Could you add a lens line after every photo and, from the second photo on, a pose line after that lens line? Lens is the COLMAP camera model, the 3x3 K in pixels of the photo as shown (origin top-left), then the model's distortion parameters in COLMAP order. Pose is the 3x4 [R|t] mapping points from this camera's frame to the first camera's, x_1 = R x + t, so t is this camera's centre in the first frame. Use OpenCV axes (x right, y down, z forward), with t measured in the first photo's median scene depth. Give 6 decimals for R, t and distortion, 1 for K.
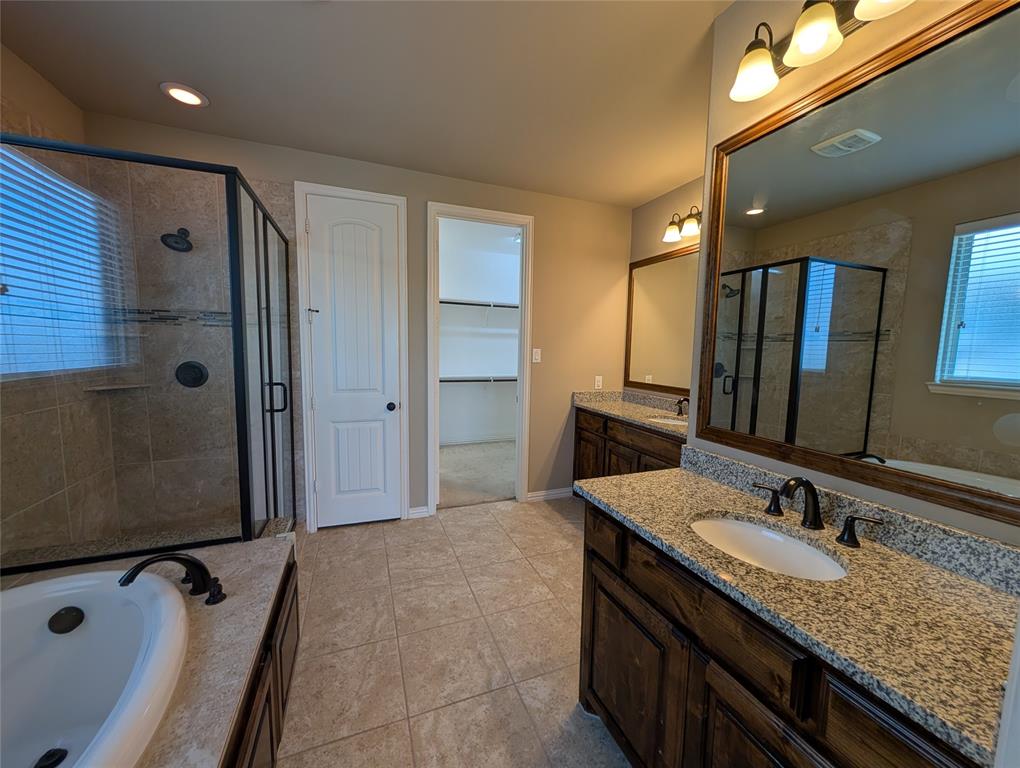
lens RADIAL K [[386.8, 0, 508.1], [0, 386.8, 384.5], [0, 0, 1]] dist [0.000174, 0.000279]
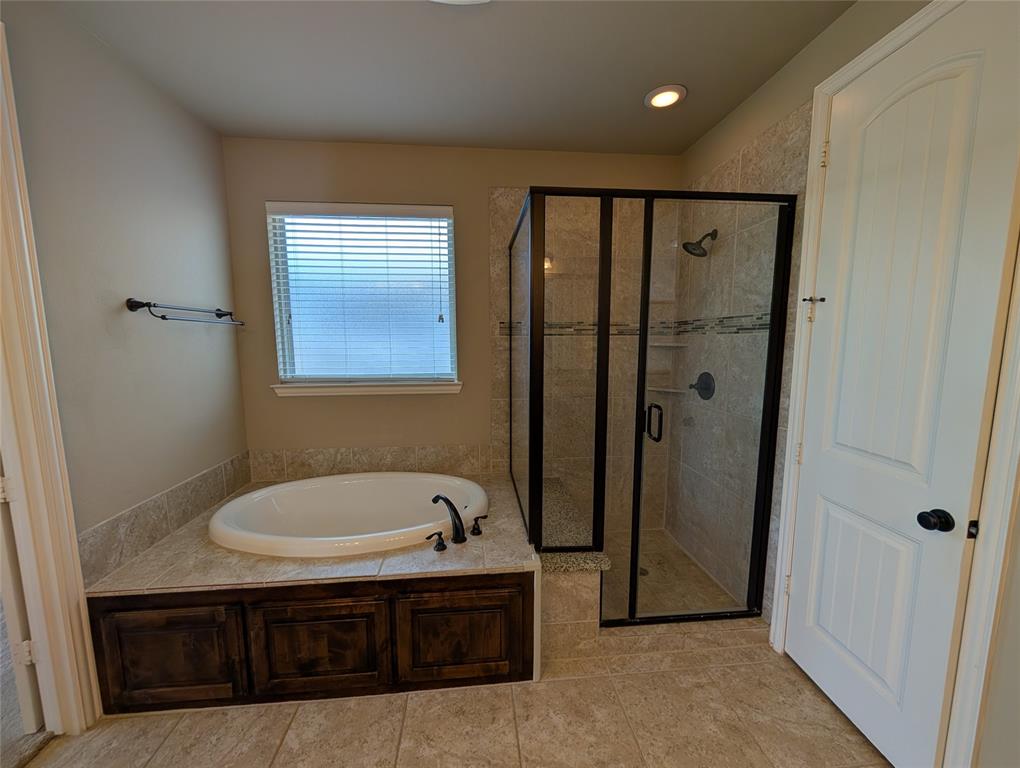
lens RADIAL K [[386.8, 0, 509.3], [0, 386.8, 384.0], [0, 0, 1]] dist [0.000174, 0.000279]
pose [[-0.273729, 0.092288, -0.957369, 0.207866], [-0.098258, 0.987495, 0.123286, -0.097607], [0.956775, 0.127816, -0.261238, 0.771548]]
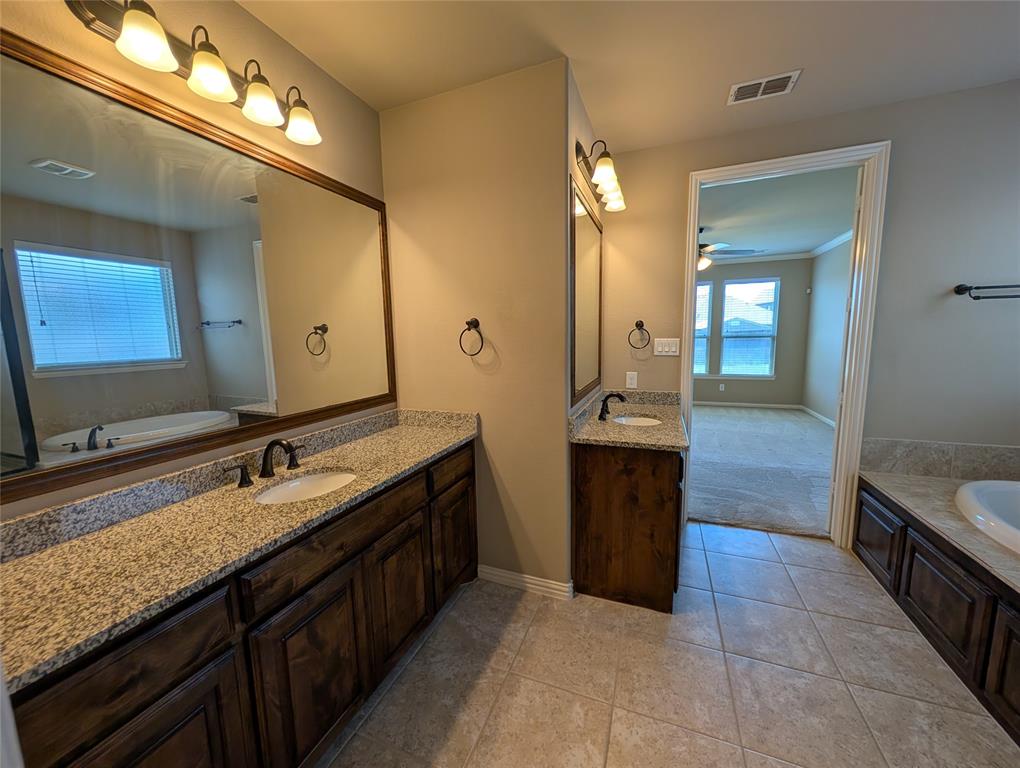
lens RADIAL K [[386.8, 0, 507.3], [0, 386.8, 383.1], [0, 0, 1]] dist [0.000174, 0.000279]
pose [[-0.732746, -0.087901, 0.674802, -0.128406], [0.075544, 0.974986, 0.209034, -0.139145], [-0.676296, 0.204146, -0.707776, 1.275201]]
